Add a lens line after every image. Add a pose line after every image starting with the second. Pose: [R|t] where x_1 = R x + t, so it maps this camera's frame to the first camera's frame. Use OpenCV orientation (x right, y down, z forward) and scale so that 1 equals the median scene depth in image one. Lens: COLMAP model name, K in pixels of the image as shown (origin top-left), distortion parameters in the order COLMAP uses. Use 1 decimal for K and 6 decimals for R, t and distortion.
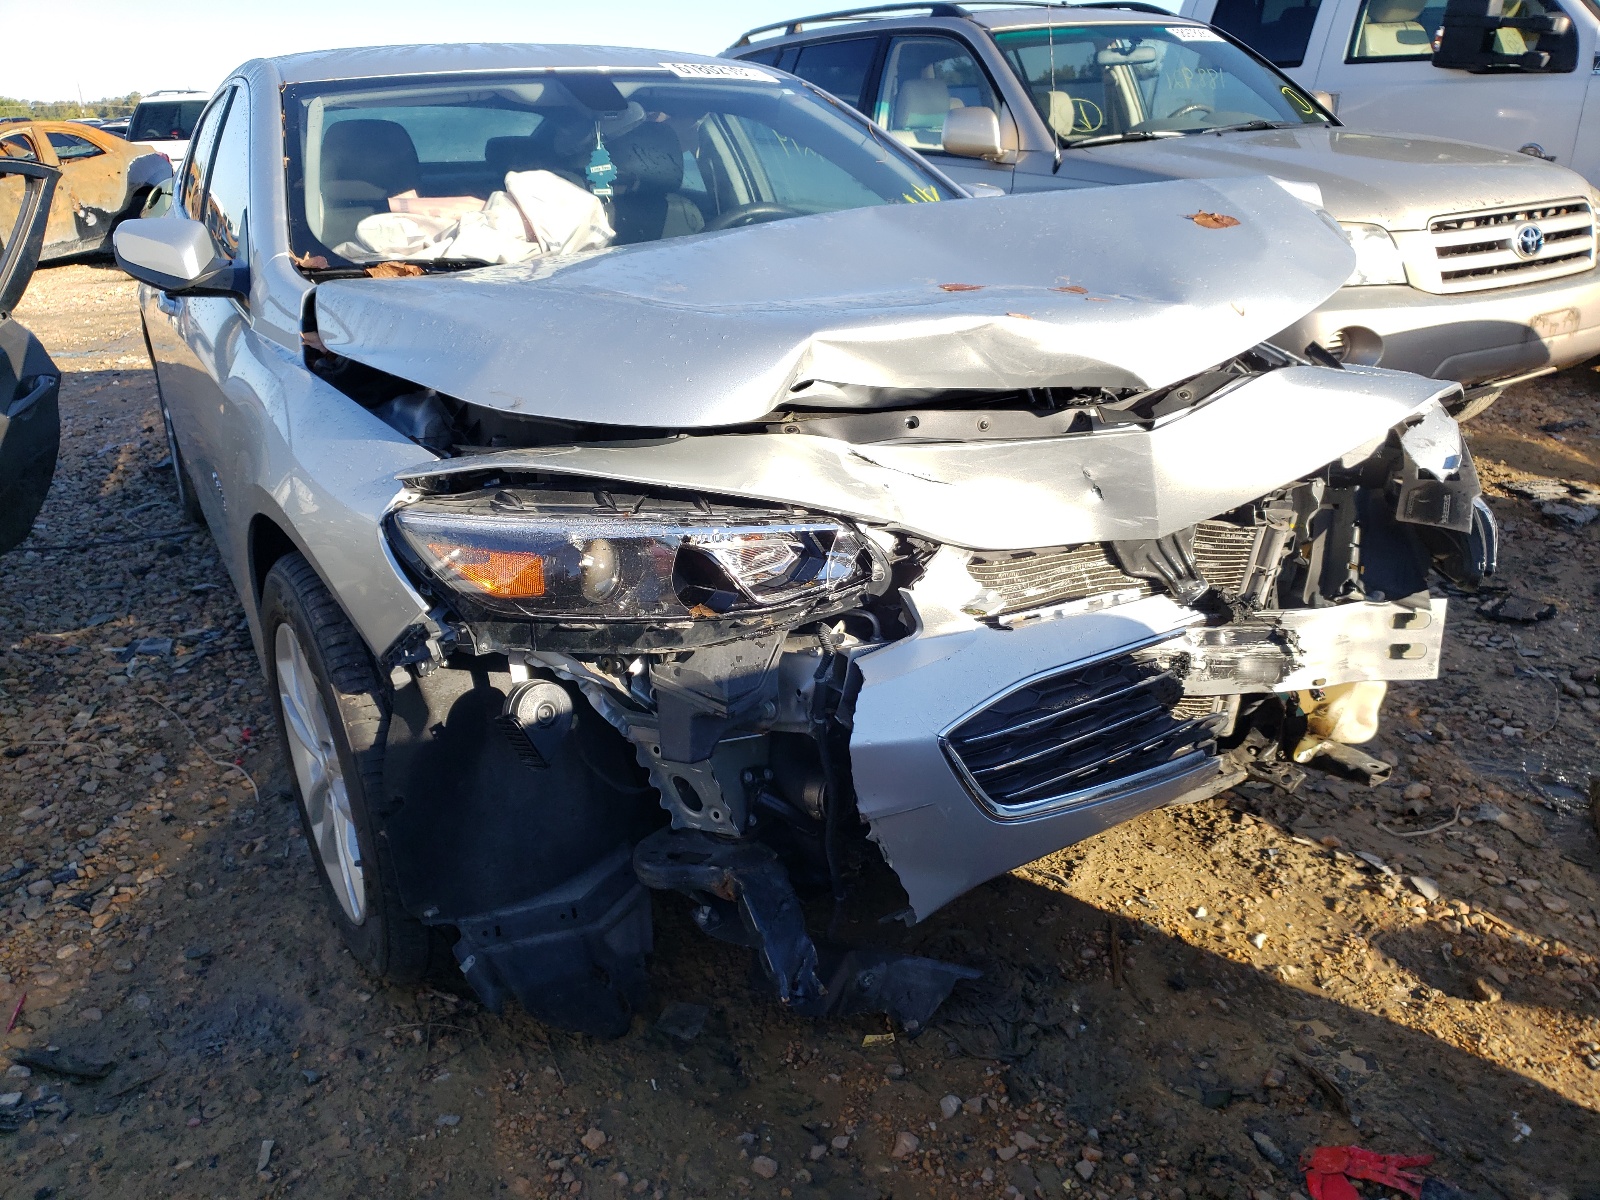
lens RADIAL K [[1196.4, 0, 800.0], [0, 1196.4, 600.0], [0, 0, 1]] dist [0.000343, 0.009406]
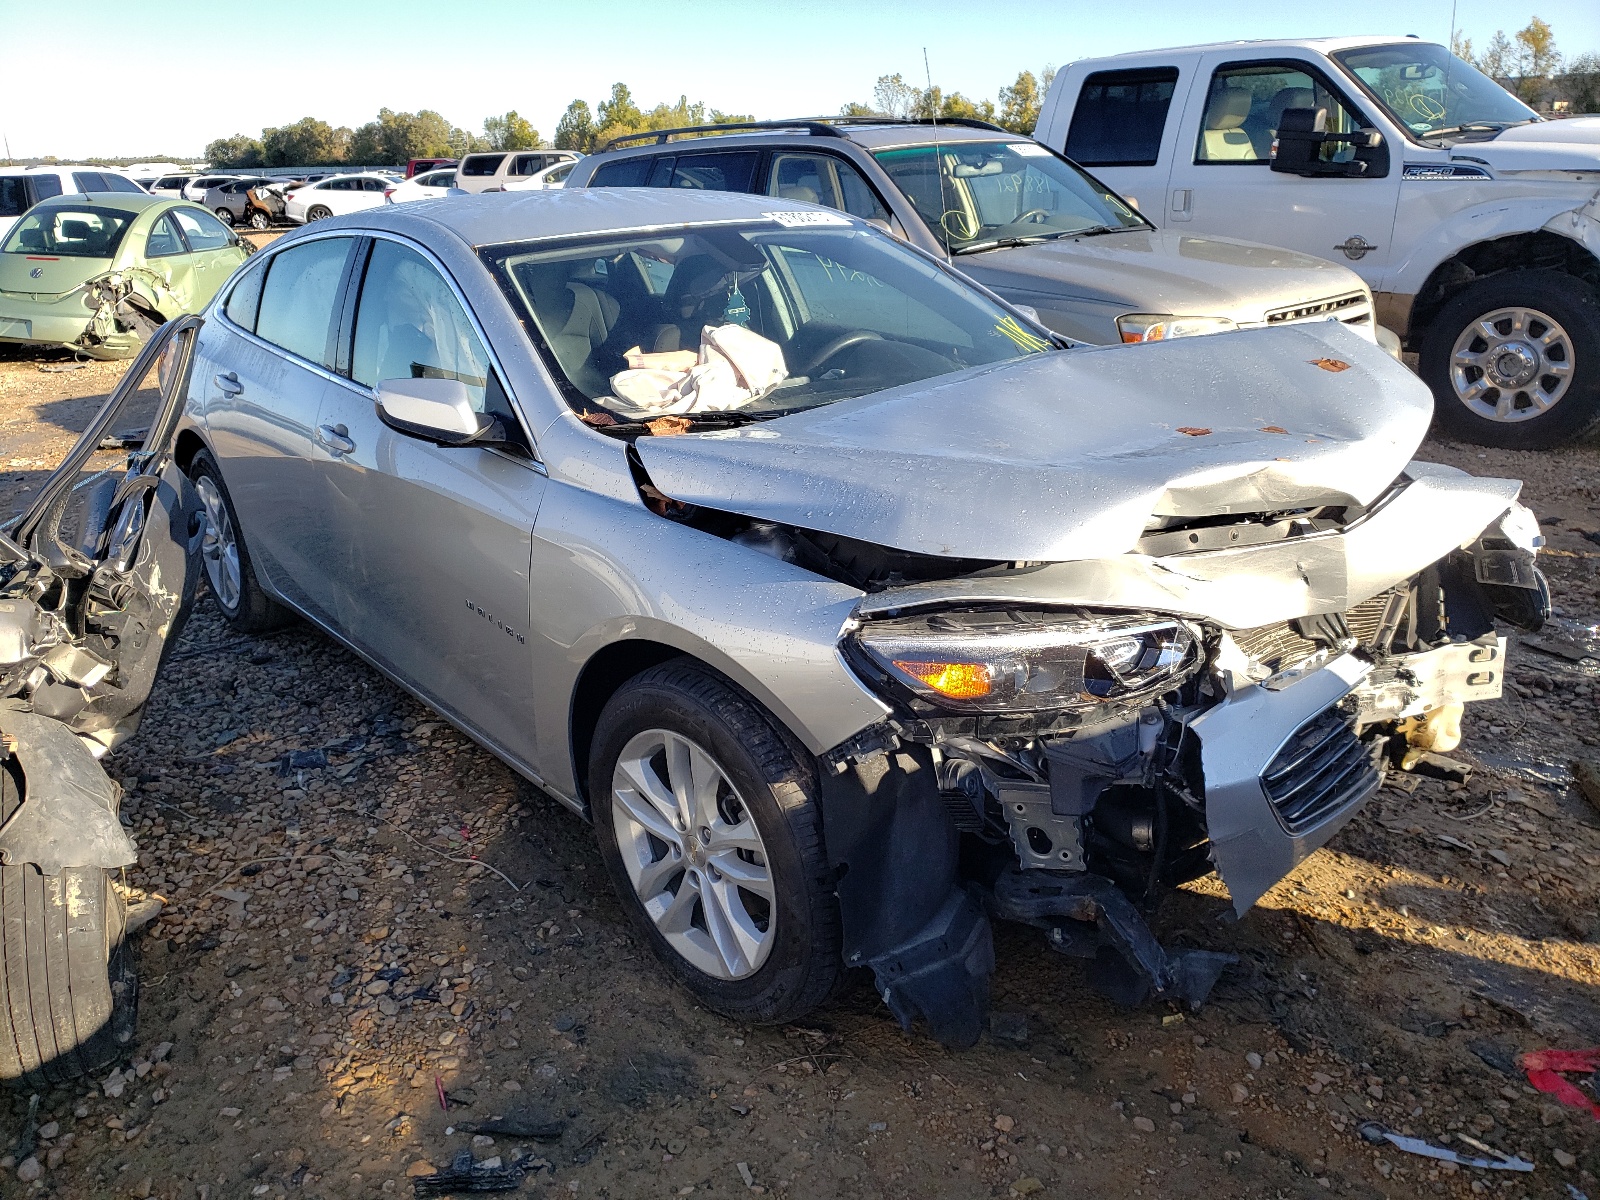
lens RADIAL K [[1180.0, 0, 800.0], [0, 1180.0, 600.0], [0, 0, 1]] dist [0.006926, 0.006455]
pose [[0.983921, -0.068247, 0.165050, -0.499403], [0.074327, 0.996754, -0.030939, -0.066468], [-0.162403, 0.042709, 0.985800, -0.189985]]
